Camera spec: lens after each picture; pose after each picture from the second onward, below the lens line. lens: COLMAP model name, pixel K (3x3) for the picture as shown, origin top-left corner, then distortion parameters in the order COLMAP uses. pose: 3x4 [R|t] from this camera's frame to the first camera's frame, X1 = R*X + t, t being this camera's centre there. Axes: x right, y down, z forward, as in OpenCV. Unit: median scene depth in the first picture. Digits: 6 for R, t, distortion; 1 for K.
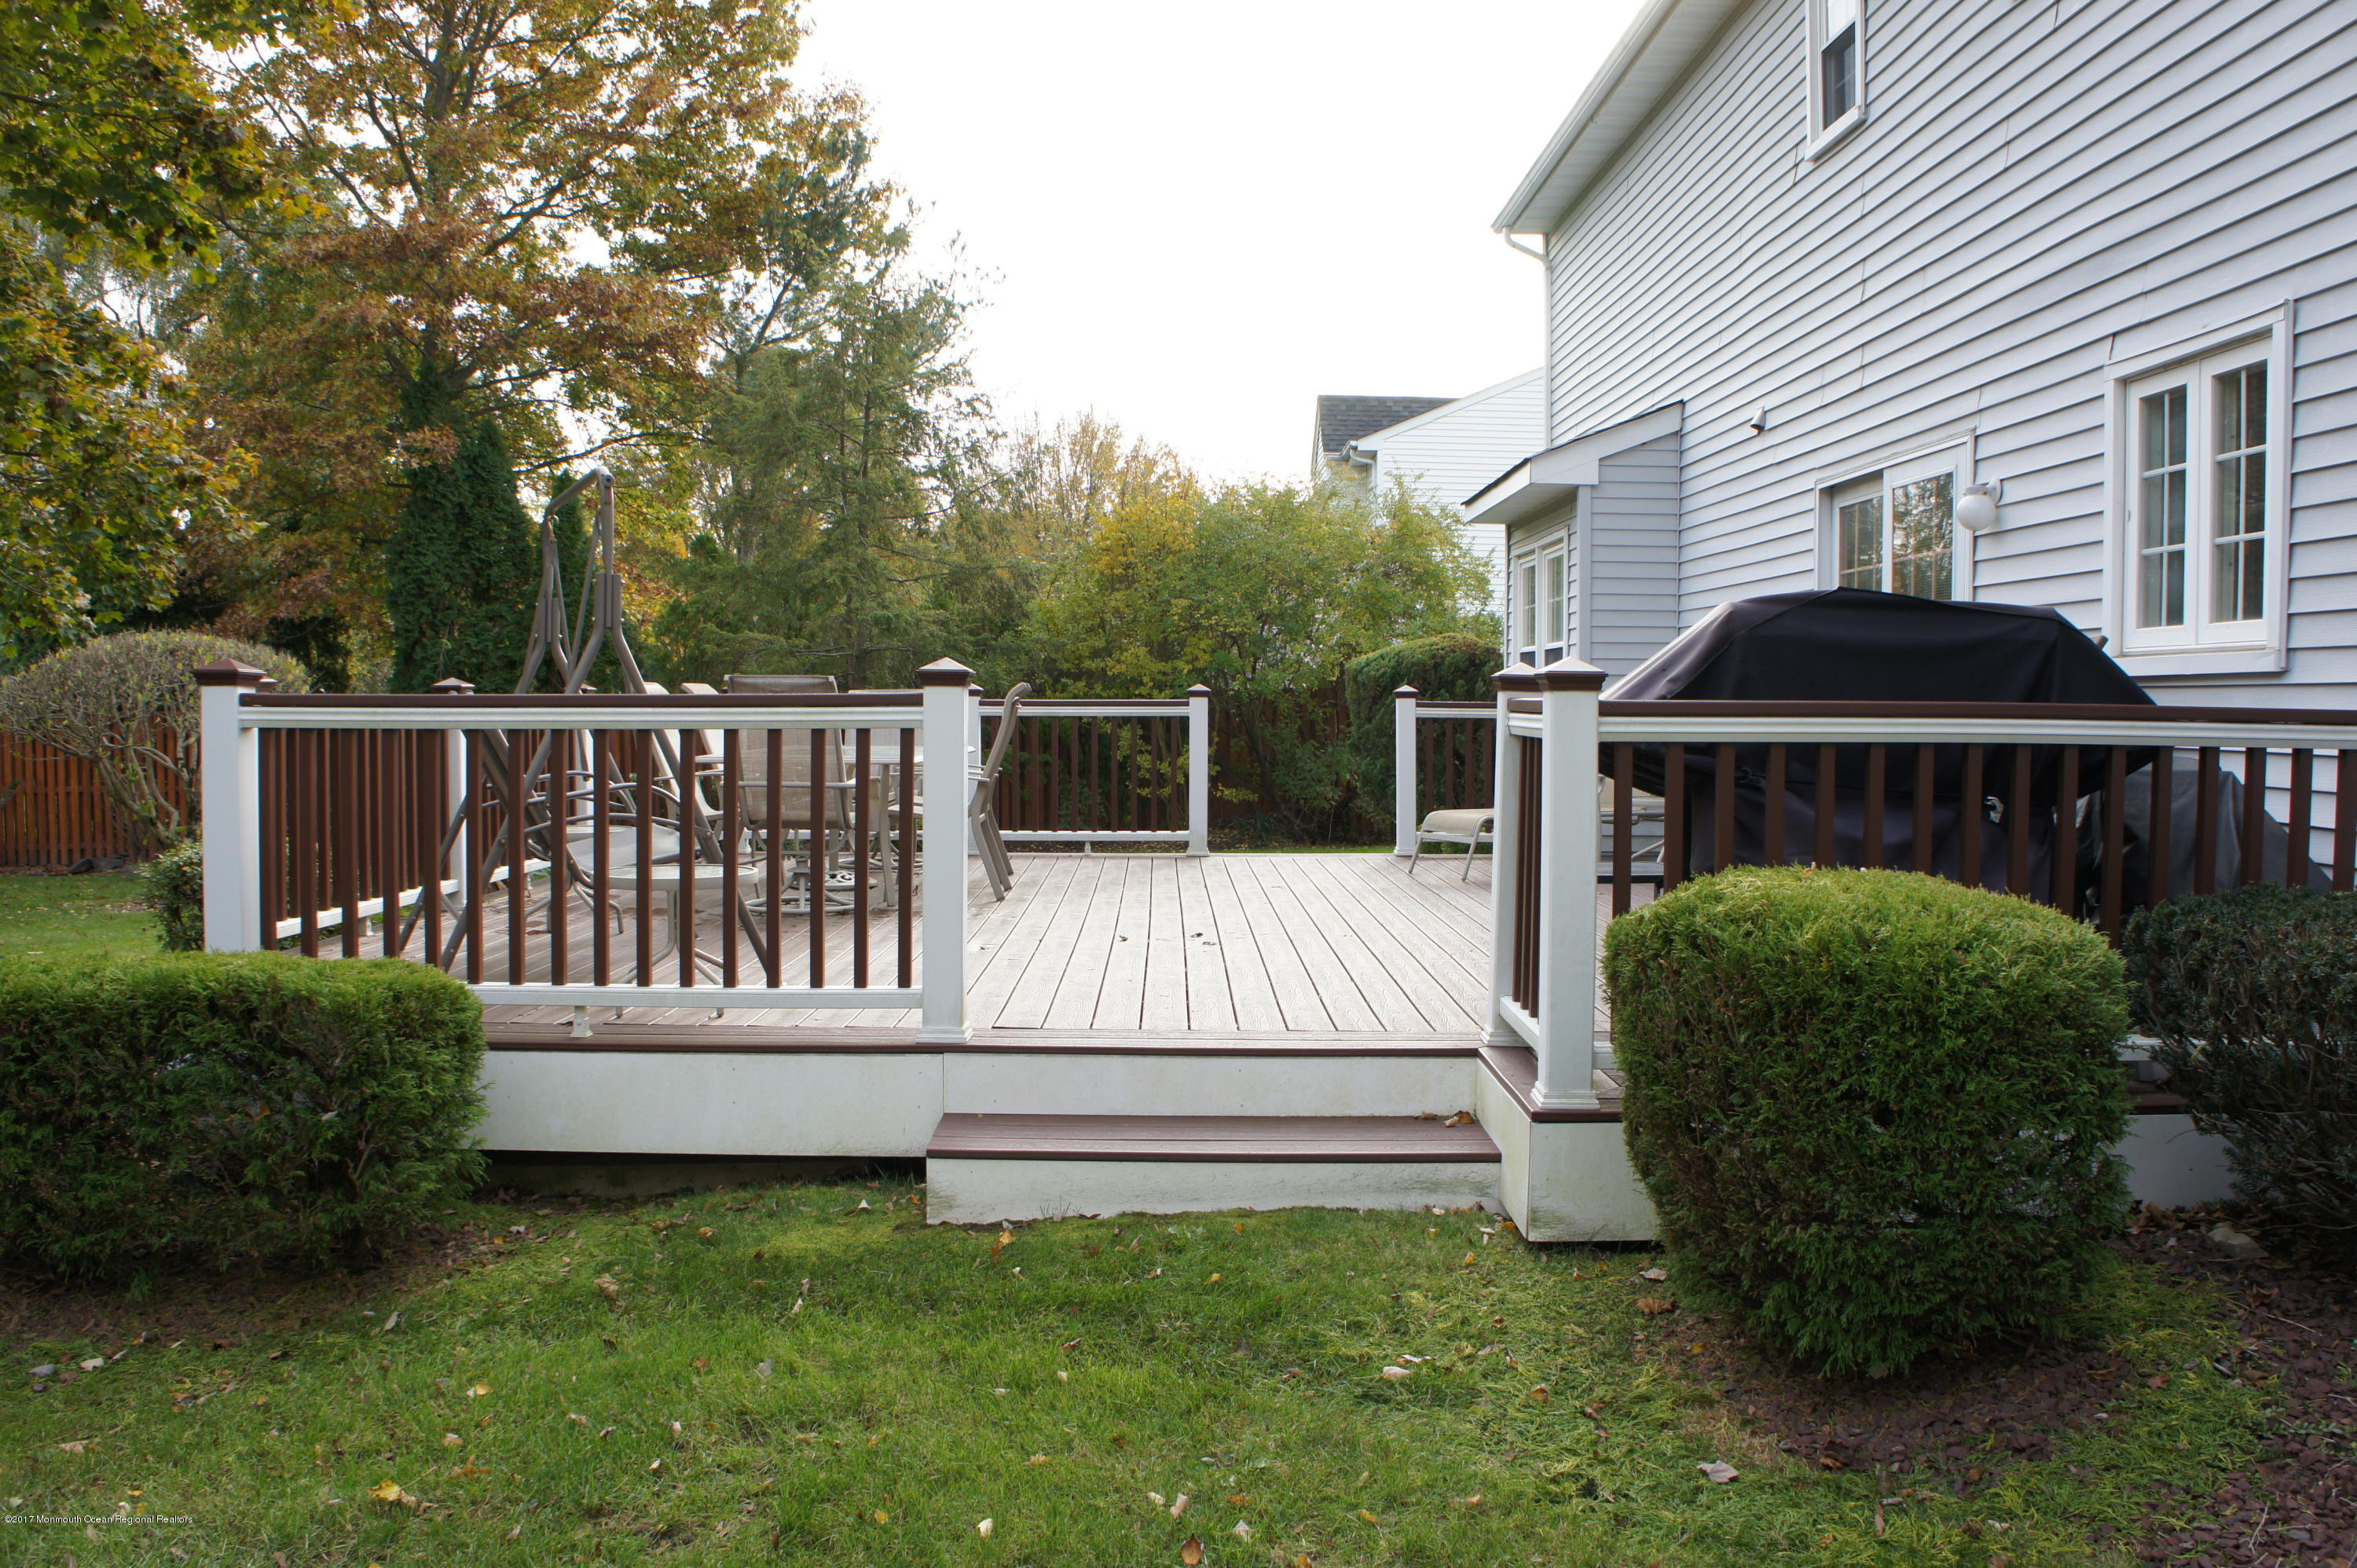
lens RADIAL K [[1874.3, 0, 1181.8], [0, 1874.3, 787.4], [0, 0, 1]] dist [-0.149537, 0.082459]
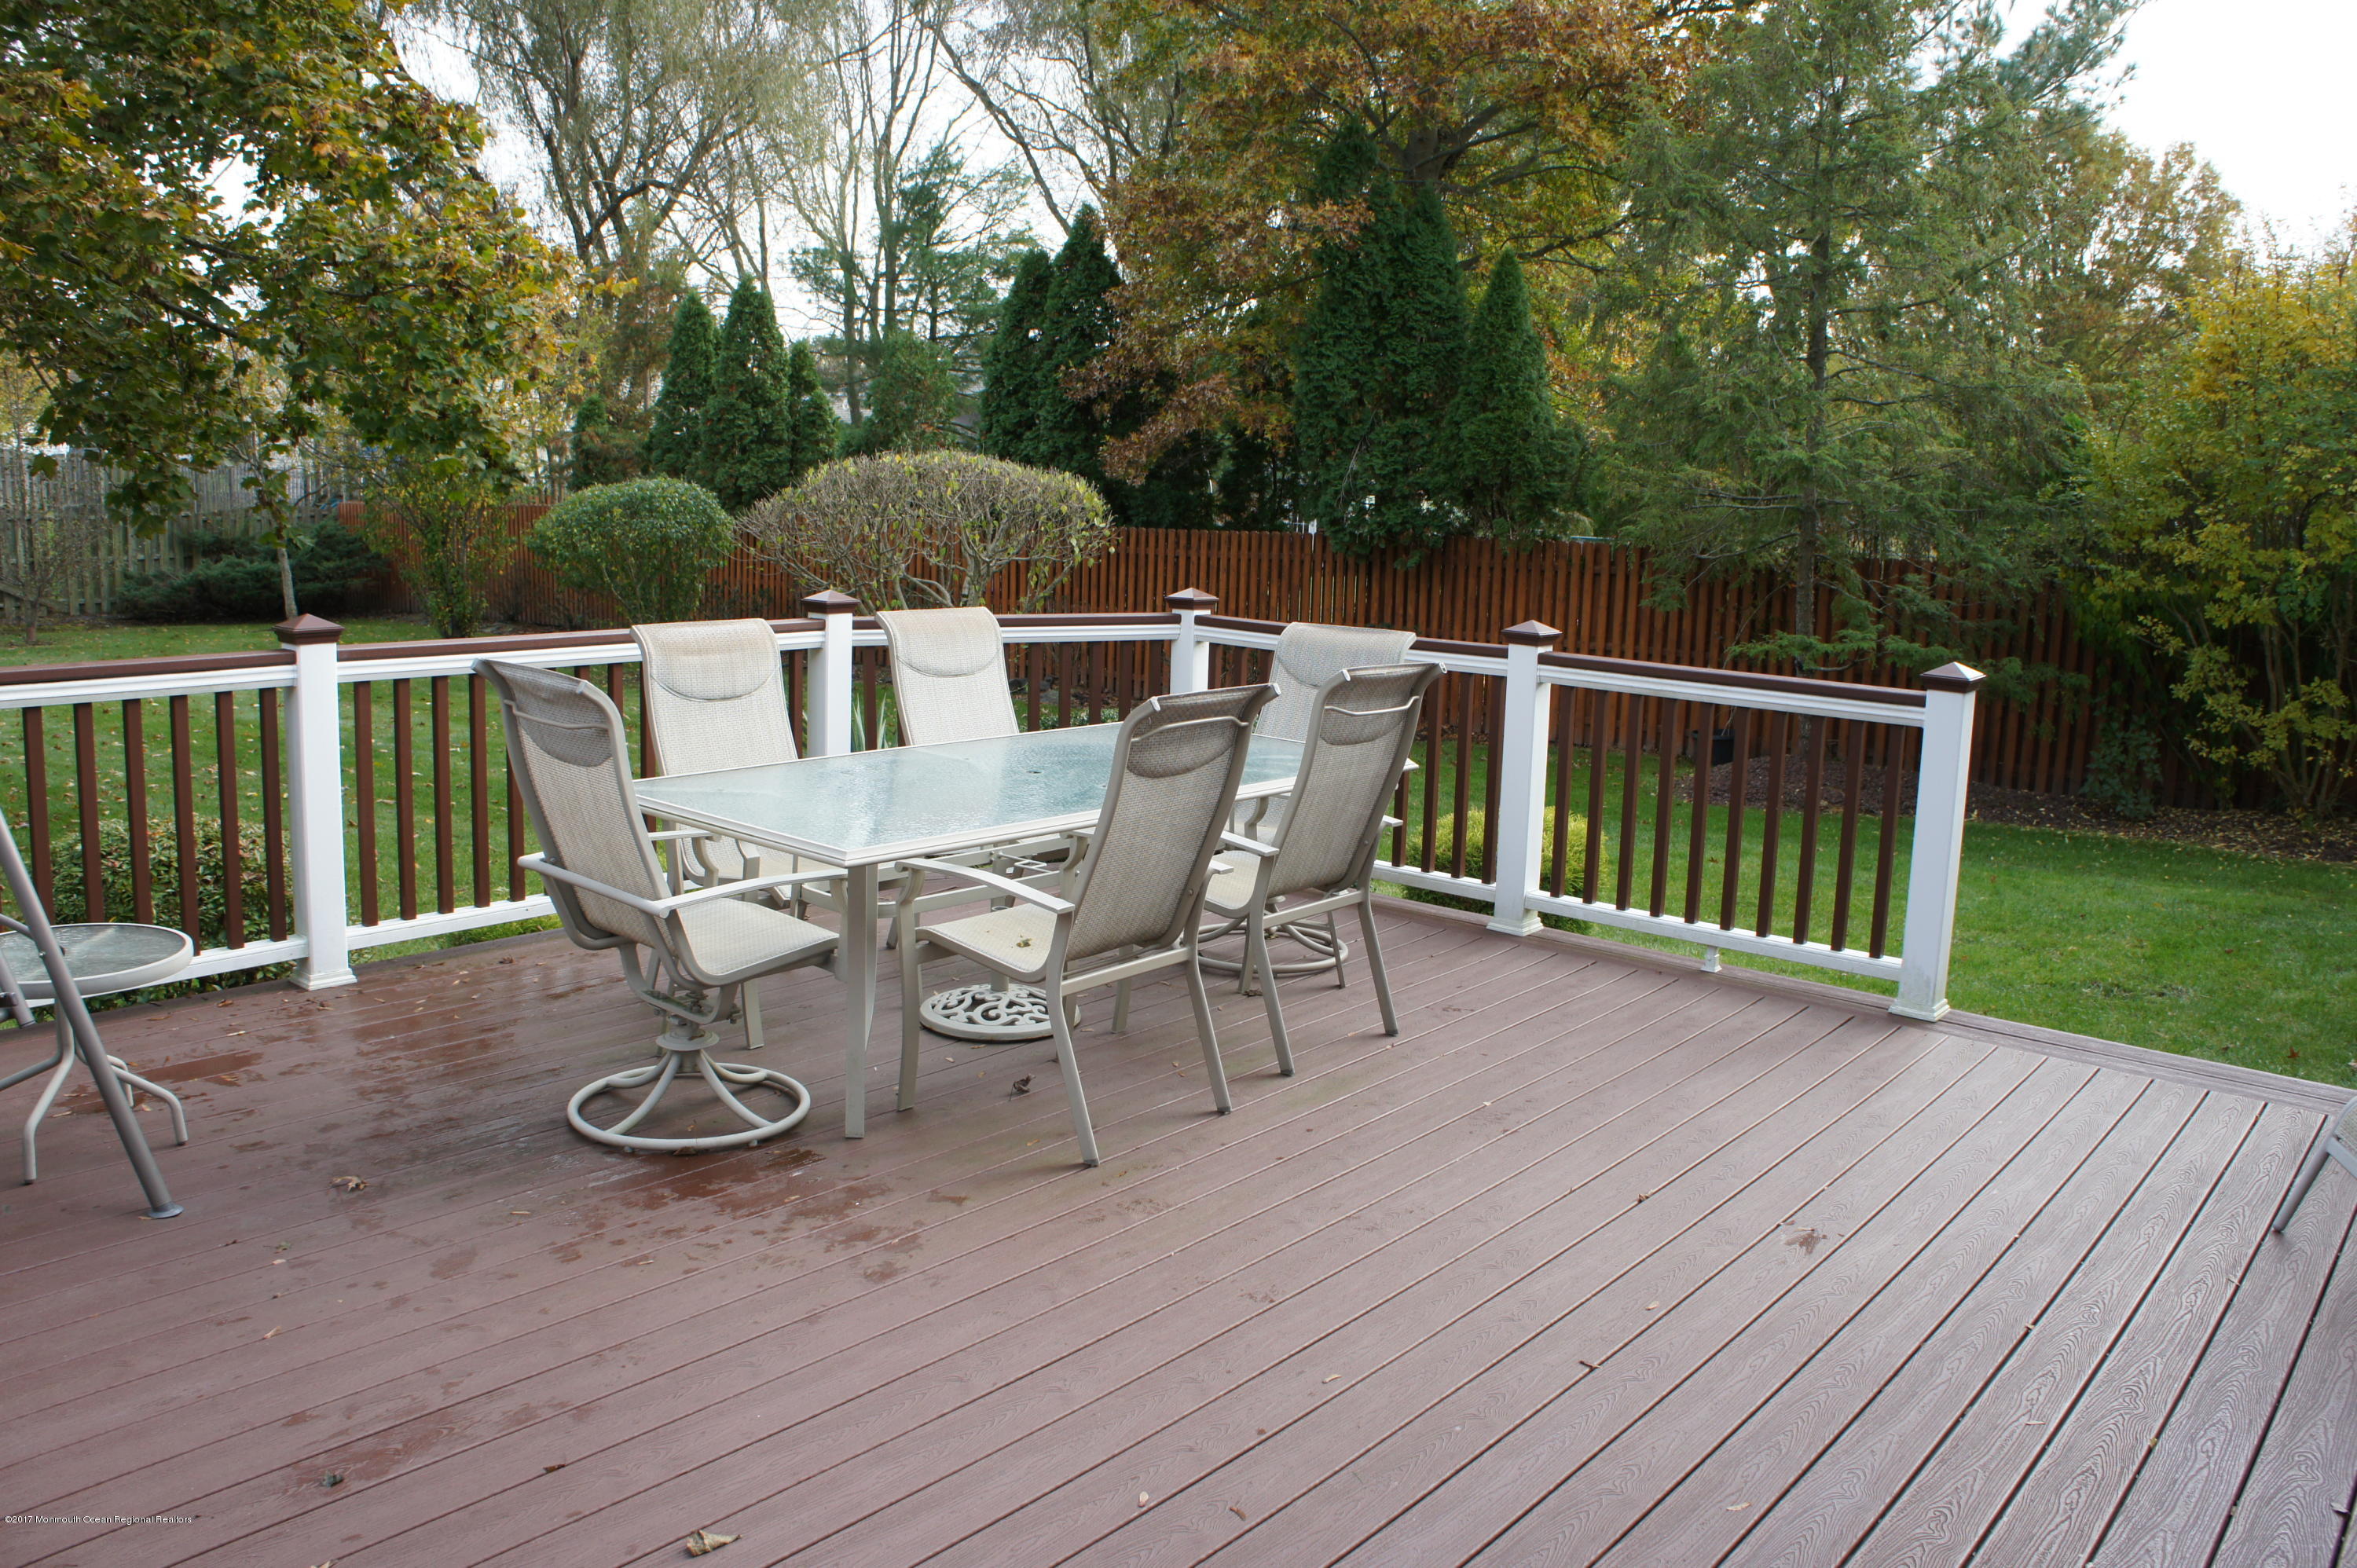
lens RADIAL K [[1874.3, 0, 1180.5], [0, 1874.3, 774.6], [0, 0, 1]] dist [-0.149537, 0.082459]
pose [[0.745616, 0.134294, -0.652704, 0.113997], [-0.058599, 0.988902, 0.136526, -0.052318], [0.663795, -0.063548, 0.745210, 0.320775]]
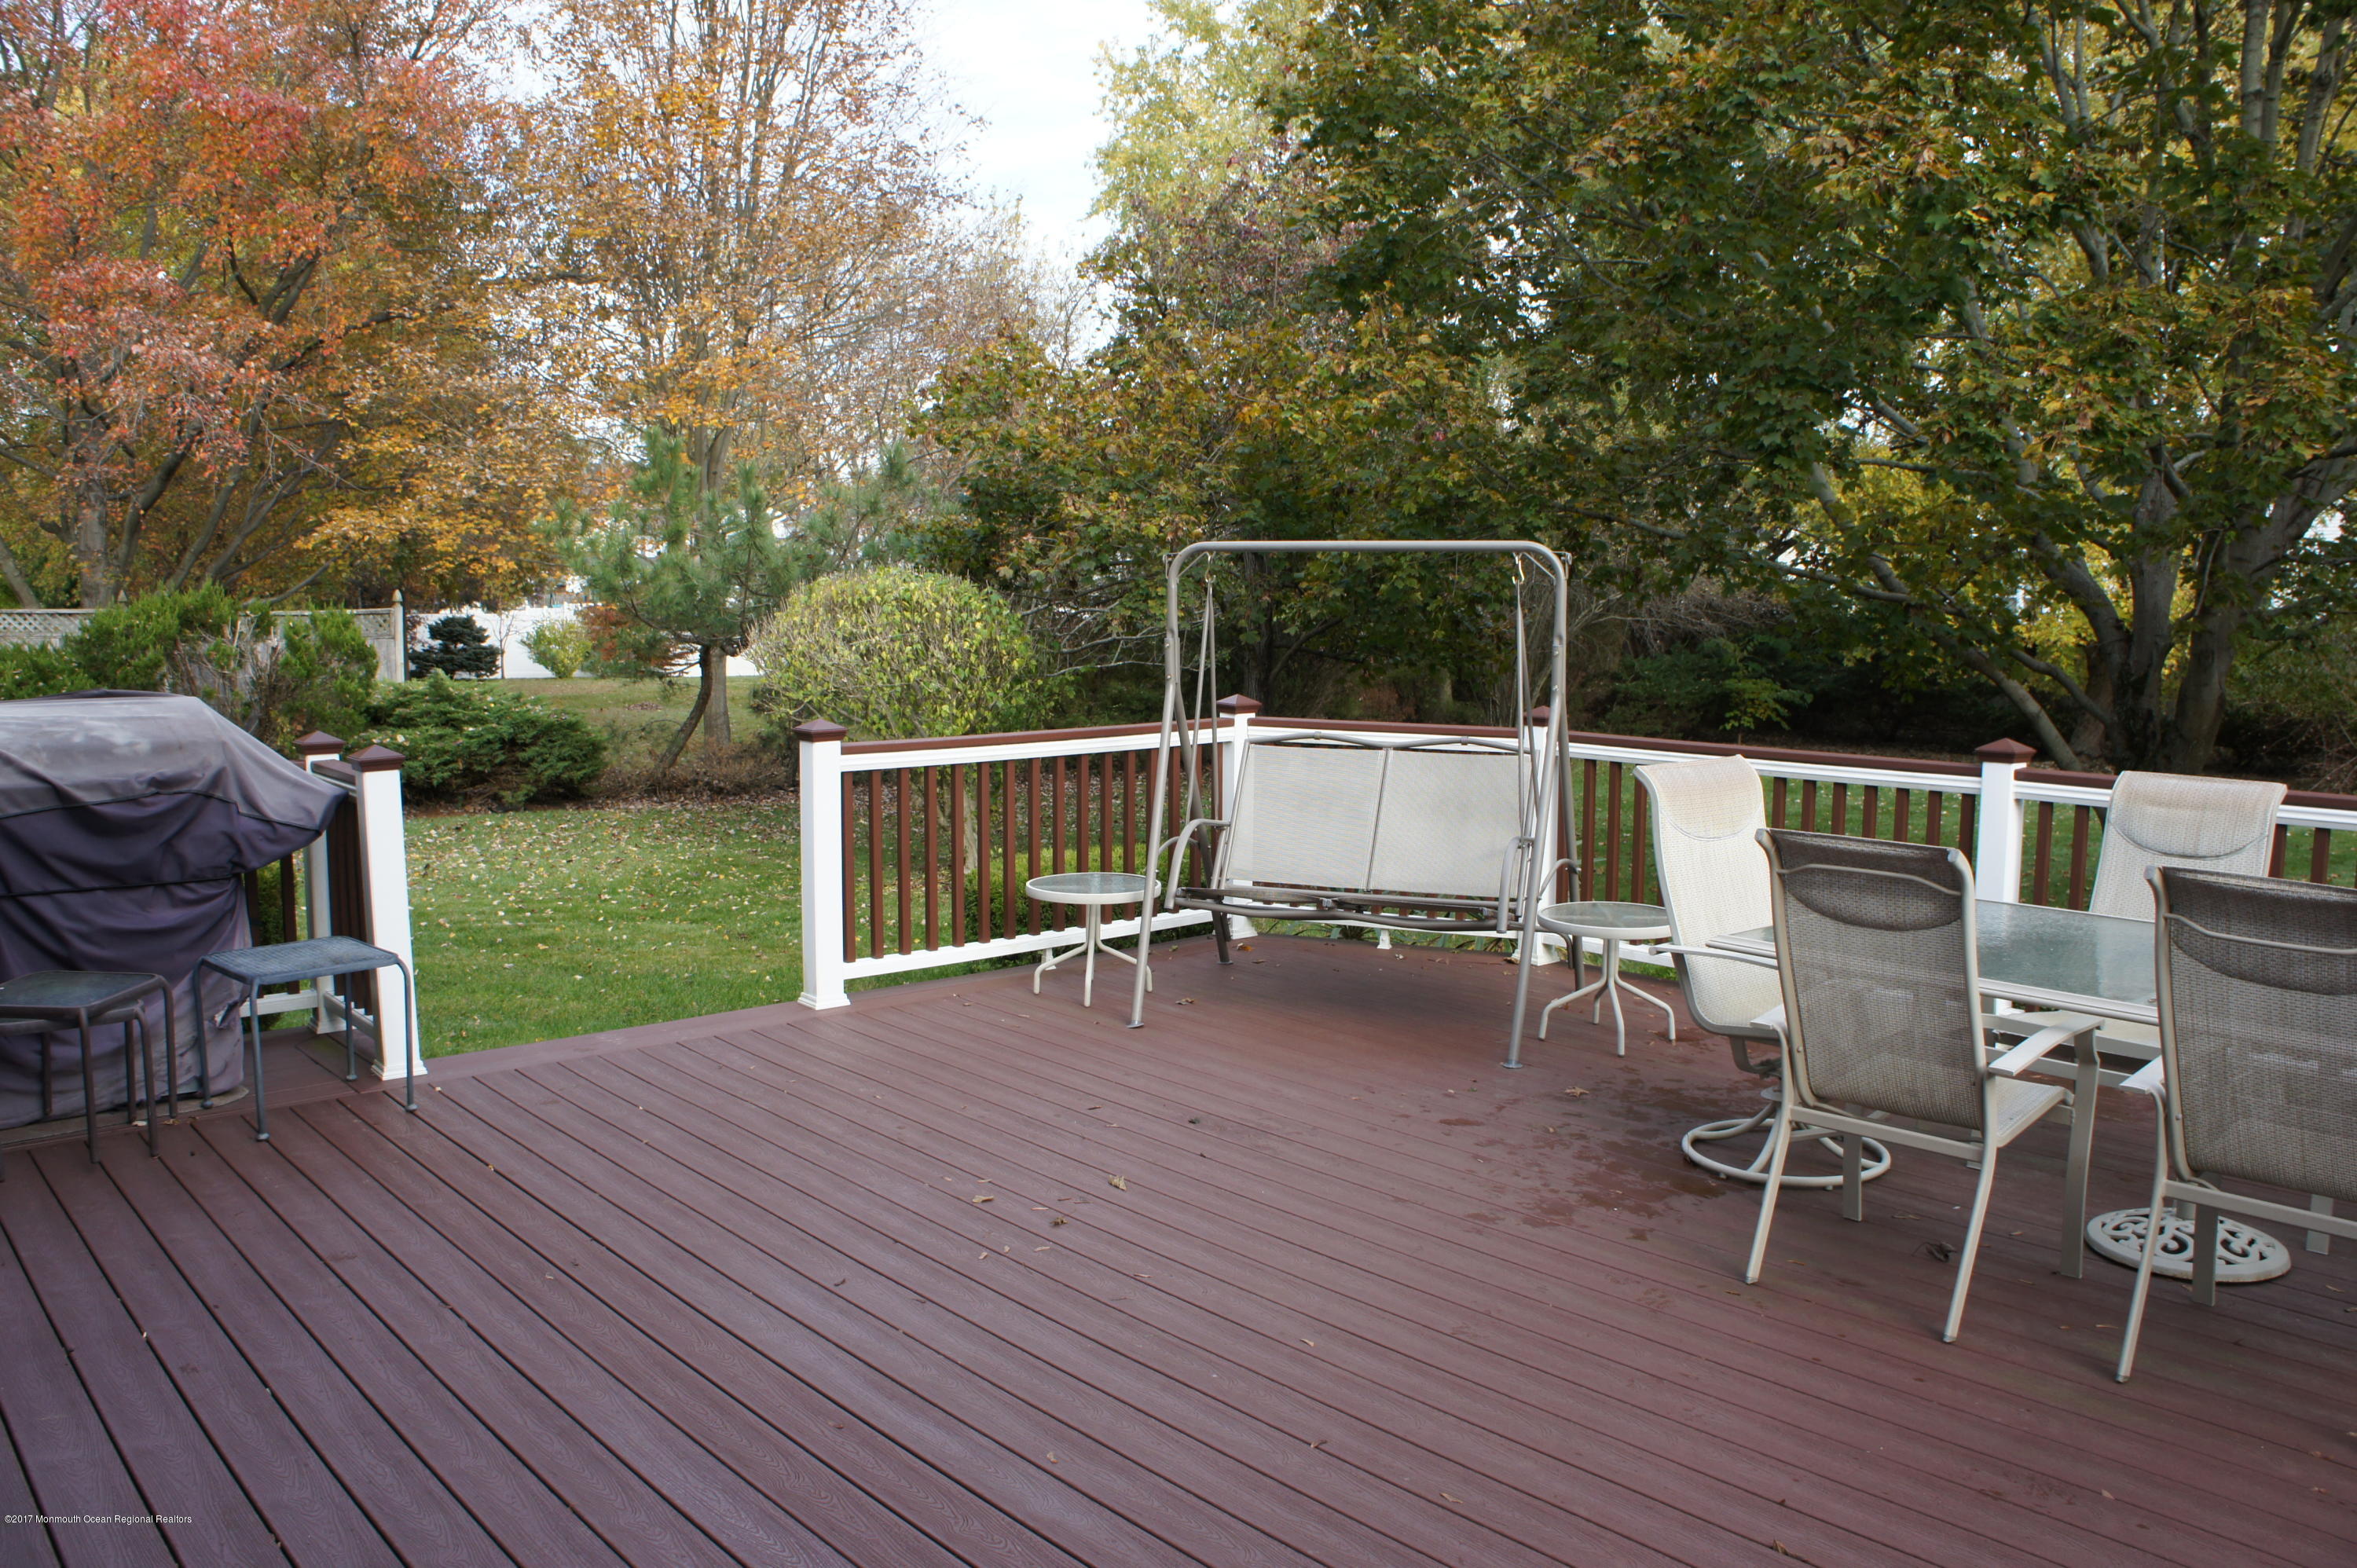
lens RADIAL K [[1874.3, 0, 1194.1], [0, 1874.3, 779.8], [0, 0, 1]] dist [-0.149537, 0.082459]
pose [[-0.773317, 0.063214, -0.630860, 0.227734], [-0.027371, 0.990761, 0.132828, -0.082569], [0.633429, 0.119986, -0.764442, 1.058980]]
